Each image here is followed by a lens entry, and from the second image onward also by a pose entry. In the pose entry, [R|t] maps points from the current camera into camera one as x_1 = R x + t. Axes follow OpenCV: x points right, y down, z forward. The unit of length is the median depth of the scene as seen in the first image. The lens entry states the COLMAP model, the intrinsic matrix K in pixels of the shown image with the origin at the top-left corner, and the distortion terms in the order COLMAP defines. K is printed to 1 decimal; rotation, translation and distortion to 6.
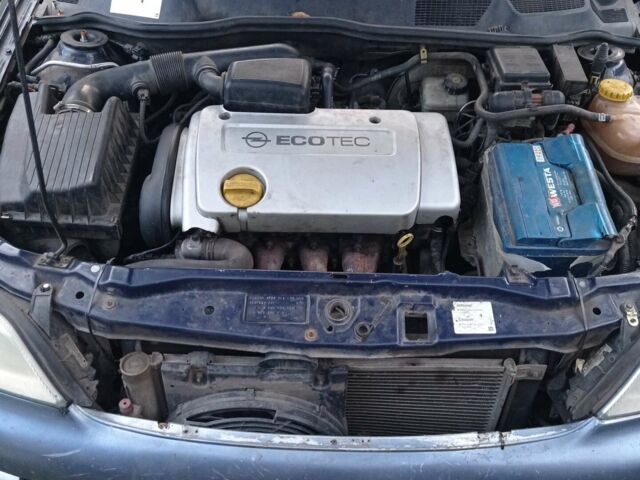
lens RADIAL K [[654.1, 0, 320.0], [0, 654.1, 240.0], [0, 0, 1]] dist [0.103359, -0.228315]
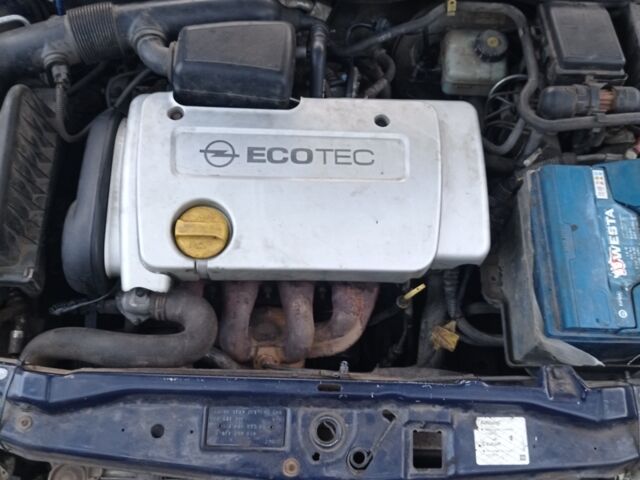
lens RADIAL K [[654.1, 0, 320.0], [0, 654.1, 240.0], [0, 0, 1]] dist [0.103359, -0.228315]
pose [[0.999448, 0.014650, 0.029832, -0.005789], [-0.022413, 0.959879, 0.279516, -0.270023], [-0.024540, -0.280031, 0.959677, 0.272344]]
